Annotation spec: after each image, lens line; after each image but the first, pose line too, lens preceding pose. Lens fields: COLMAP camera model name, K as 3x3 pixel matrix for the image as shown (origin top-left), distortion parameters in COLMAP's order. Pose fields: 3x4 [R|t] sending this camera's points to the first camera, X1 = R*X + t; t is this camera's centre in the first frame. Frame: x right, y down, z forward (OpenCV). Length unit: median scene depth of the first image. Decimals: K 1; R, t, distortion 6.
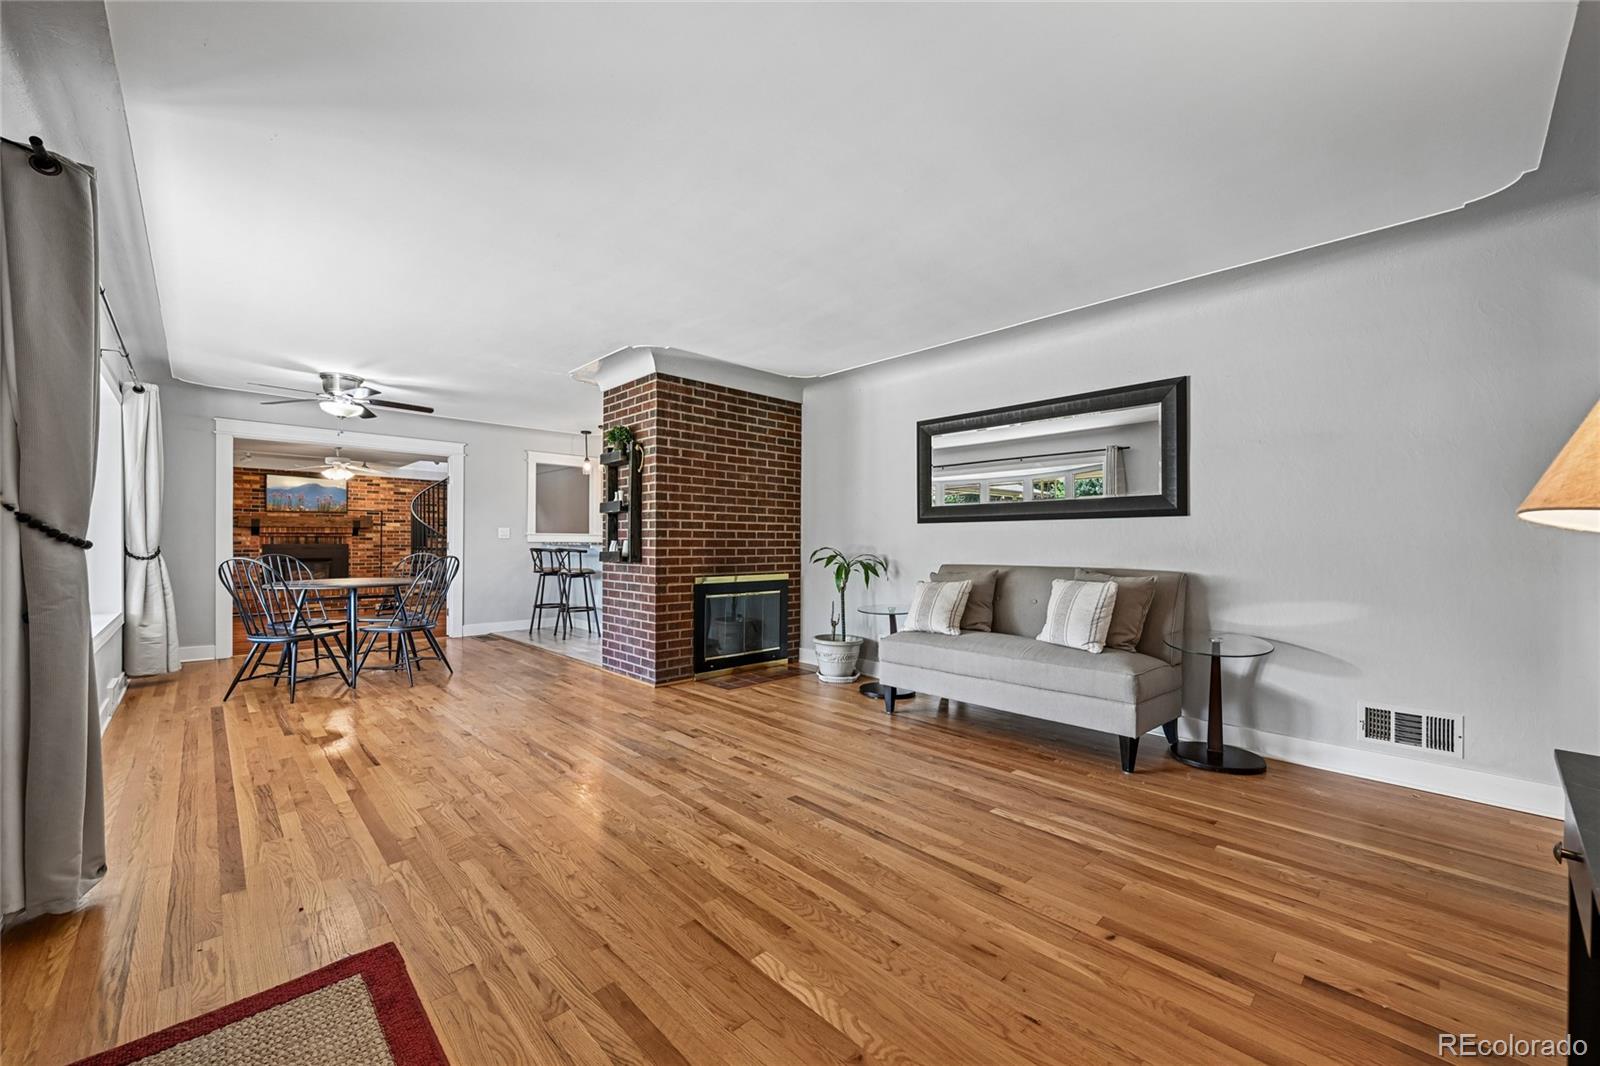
lens RADIAL K [[623.8, 0, 801.3], [0, 623.8, 543.3], [0, 0, 1]] dist [-0.000512, -0.000145]
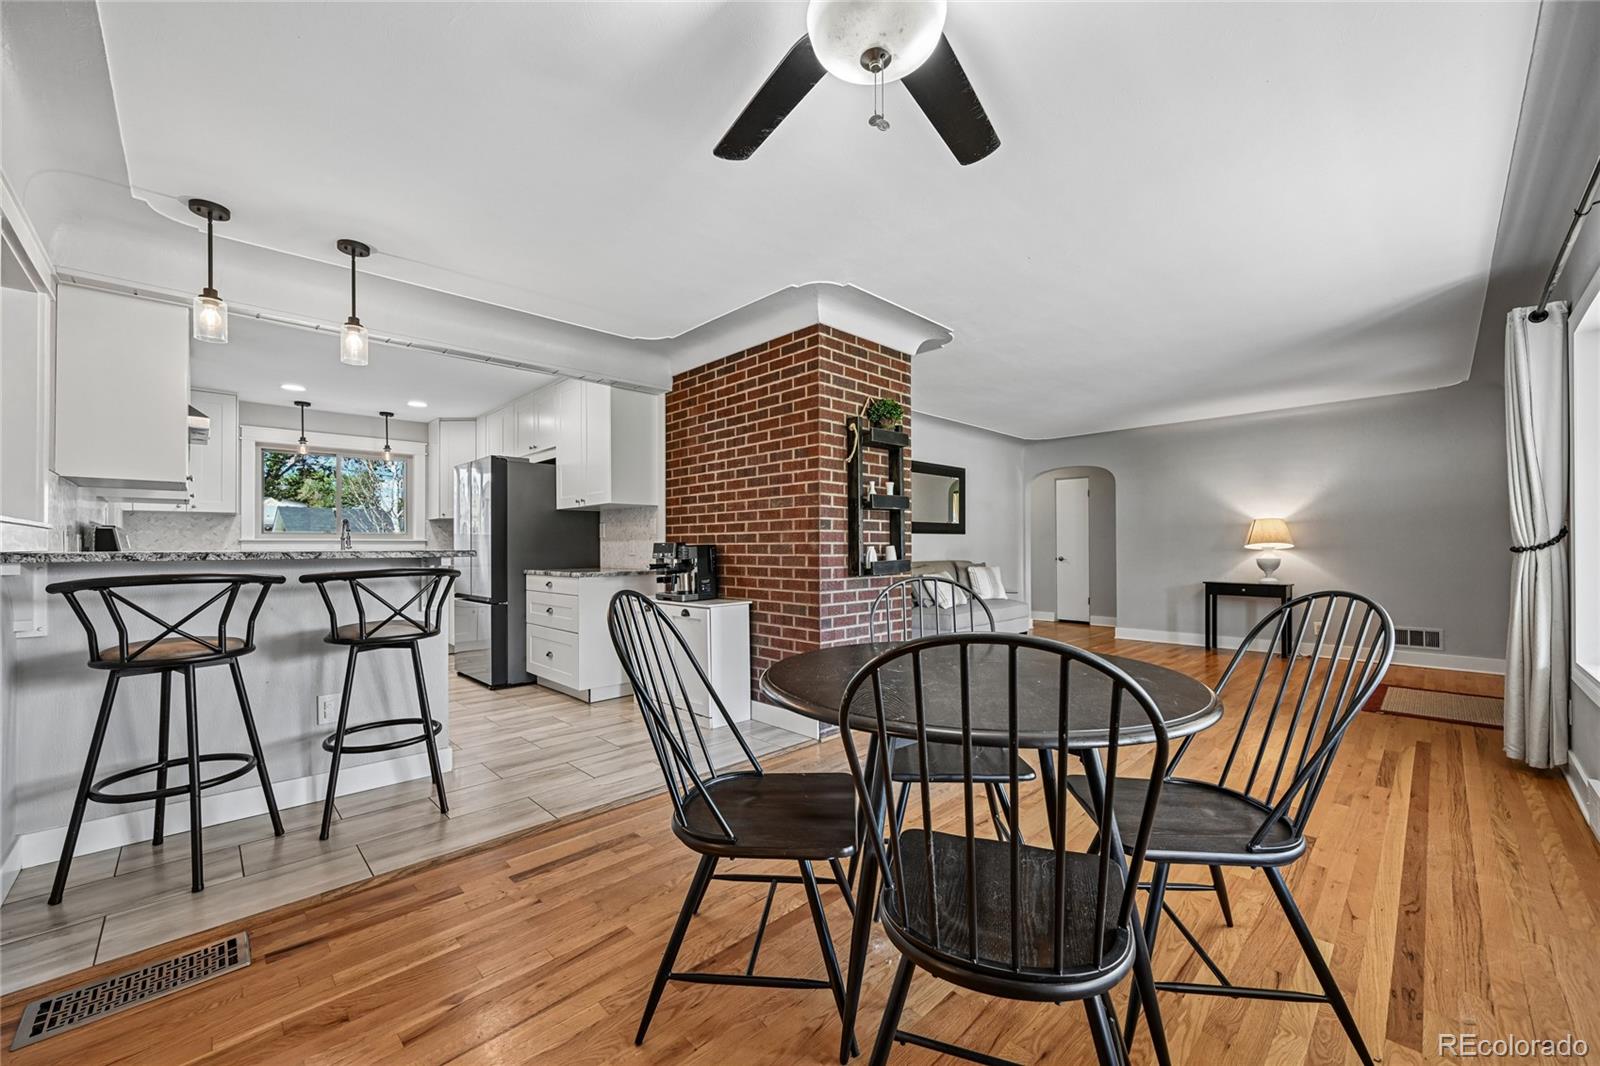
lens RADIAL K [[623.8, 0, 799.9], [0, 623.8, 541.8], [0, 0, 1]] dist [-0.000512, -0.000145]
pose [[-0.007144, 0.005107, 0.999961, -0.973616], [0.002909, 0.999983, -0.005086, -0.005470], [-0.999970, 0.002872, -0.007159, 1.014663]]
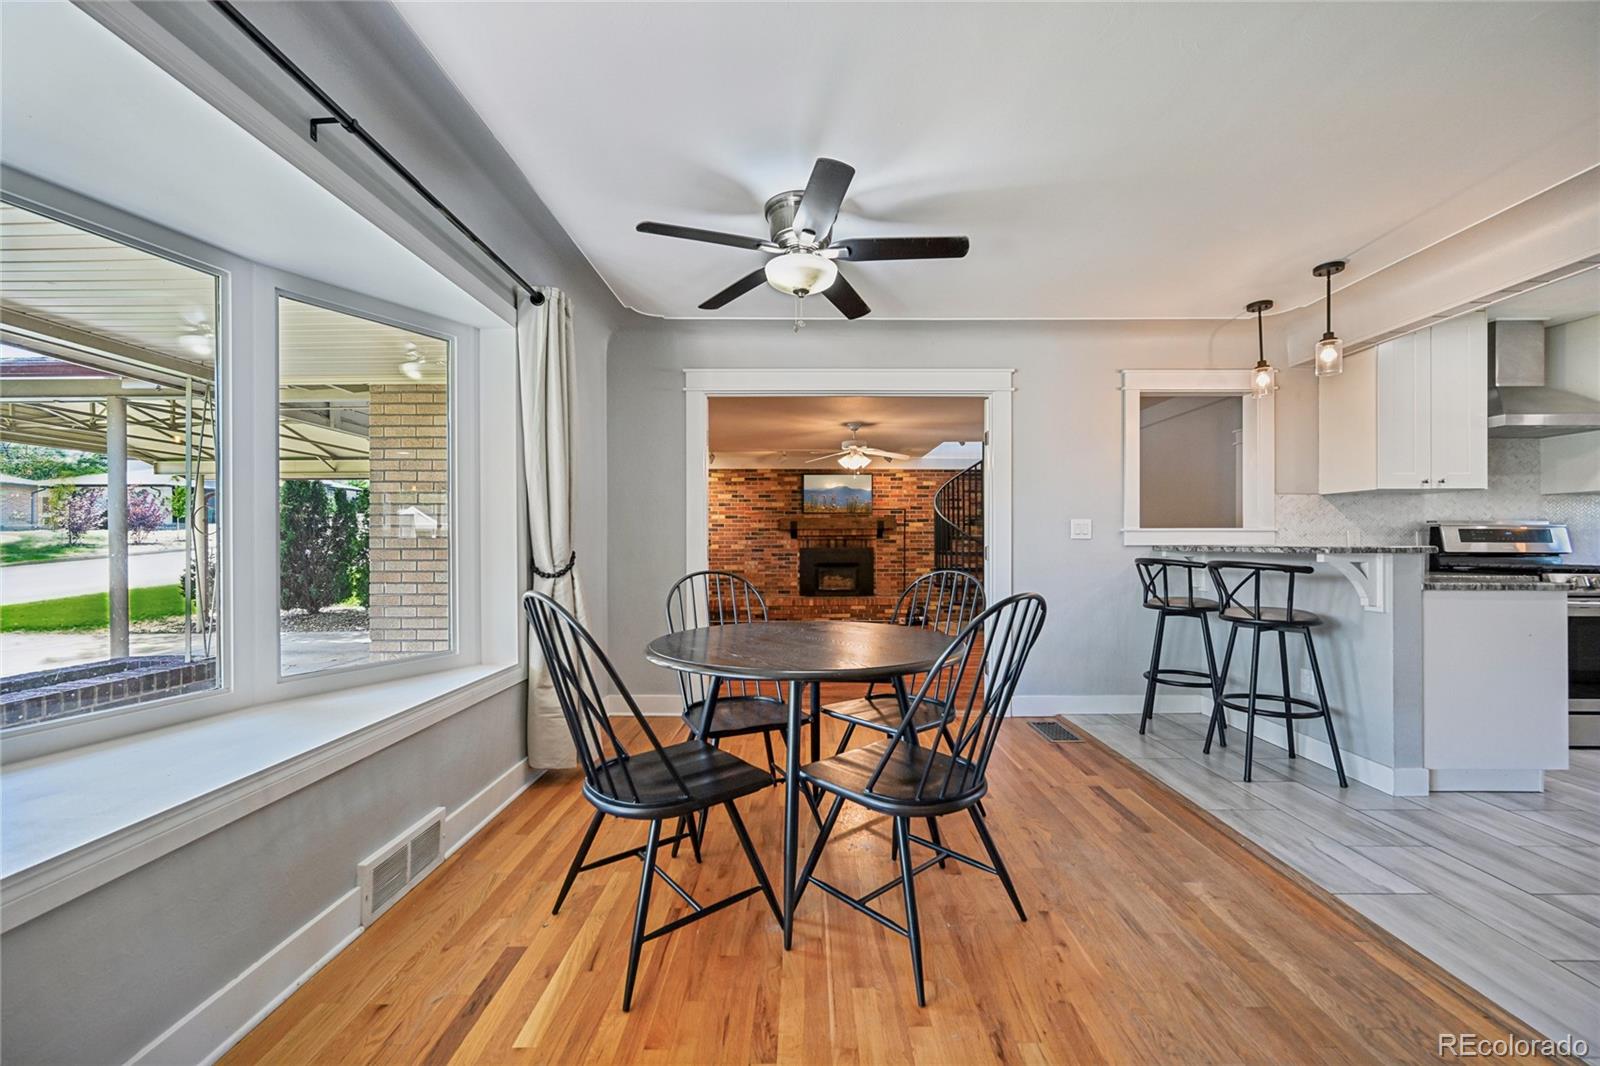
lens RADIAL K [[623.8, 0, 806.5], [0, 623.8, 542.1], [0, 0, 1]] dist [-0.000512, -0.000145]
pose [[0.721226, -0.006209, -0.692672, -0.390483], [0.003477, 0.999980, -0.005342, -0.004092], [0.692691, 0.001444, 0.721233, 0.638434]]
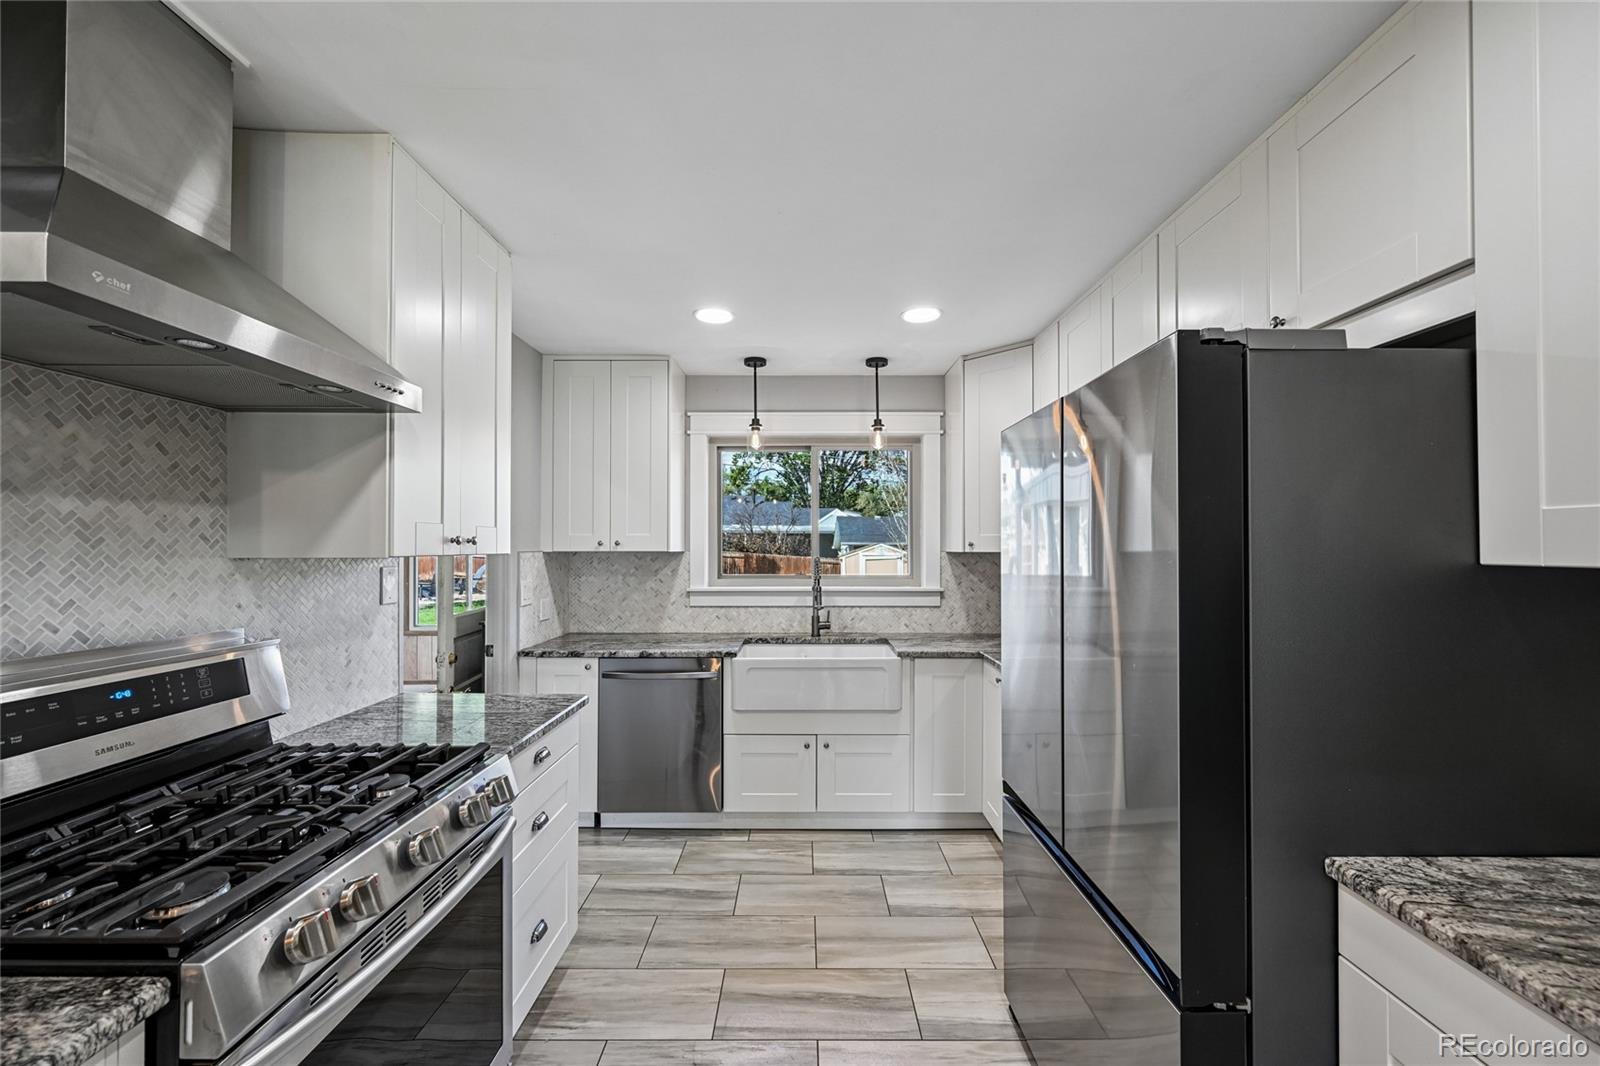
lens RADIAL K [[623.8, 0, 806.0], [0, 623.8, 542.8], [0, 0, 1]] dist [-0.000512, -0.000145]
pose [[0.689448, 0.001572, 0.724334, -0.296398], [0.001293, 0.999993, -0.003401, -0.068182], [-0.724334, 0.003282, 0.689441, 1.402393]]
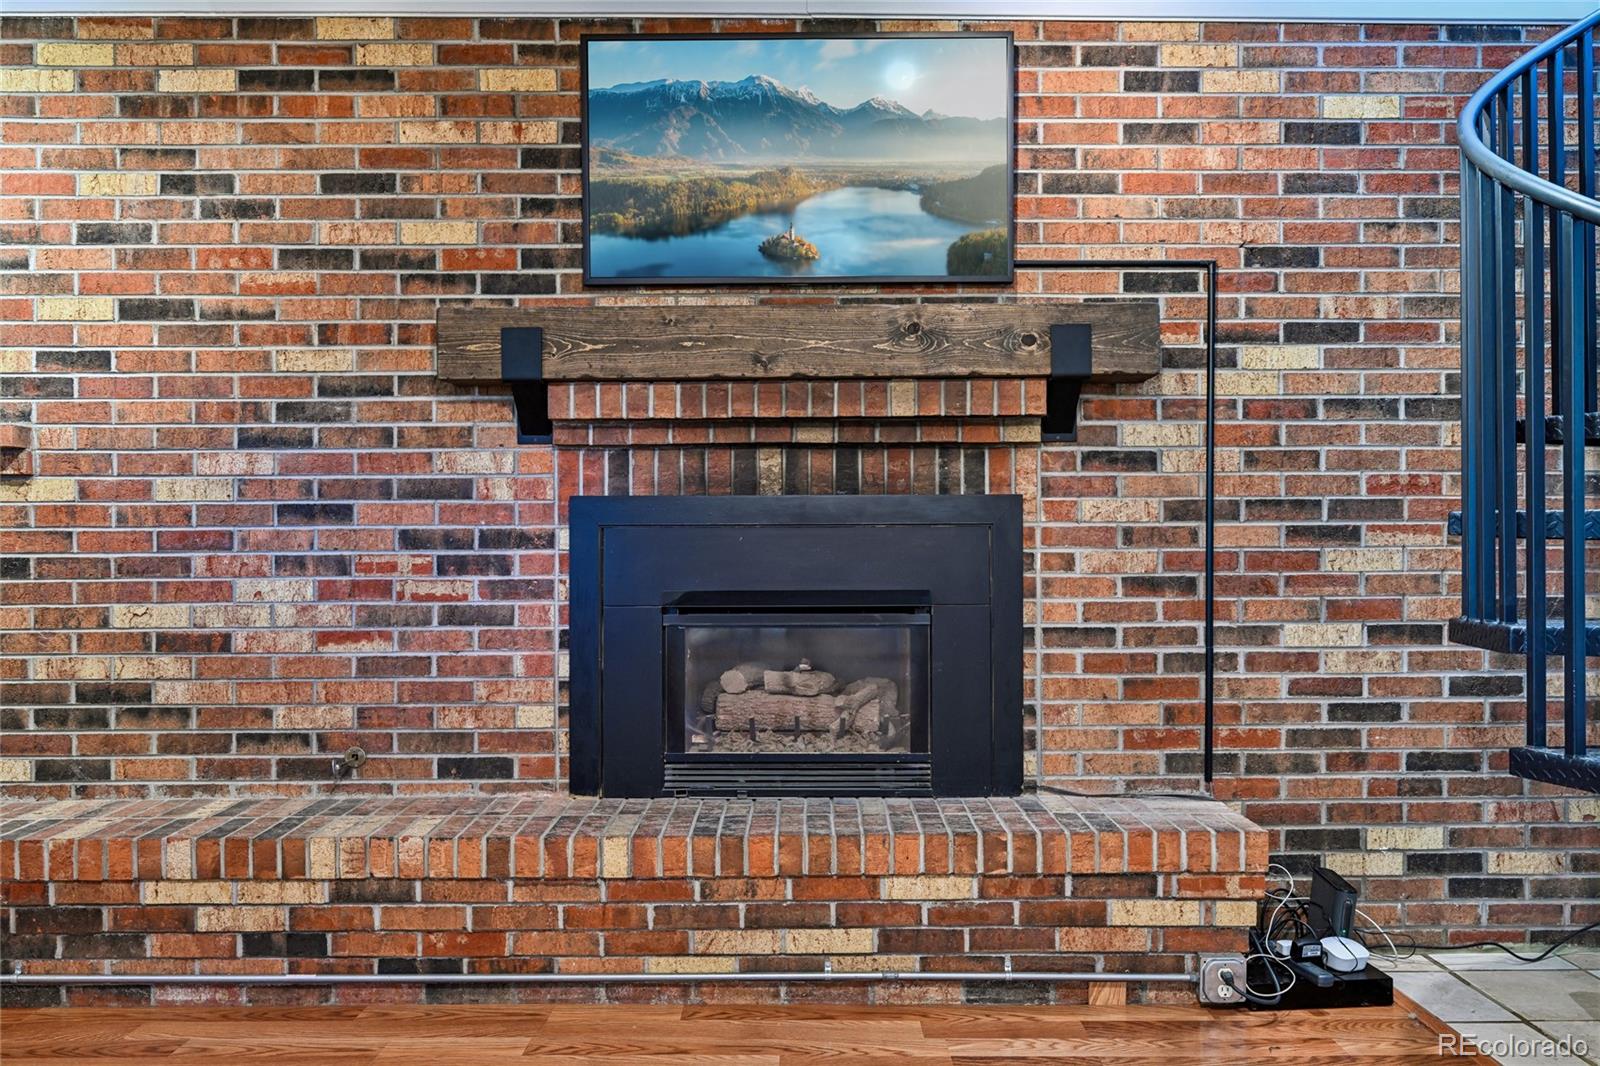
lens RADIAL K [[1266.2, 0, 800.6], [0, 1266.2, 542.5], [0, 0, 1]] dist [-0.002240, 0.001498]
pose [[0.718798, -0.010174, -0.695145, -1.213109], [0.001988, 0.999919, -0.012580, 0.034221], [0.695216, 0.007661, 0.718760, 1.635633]]
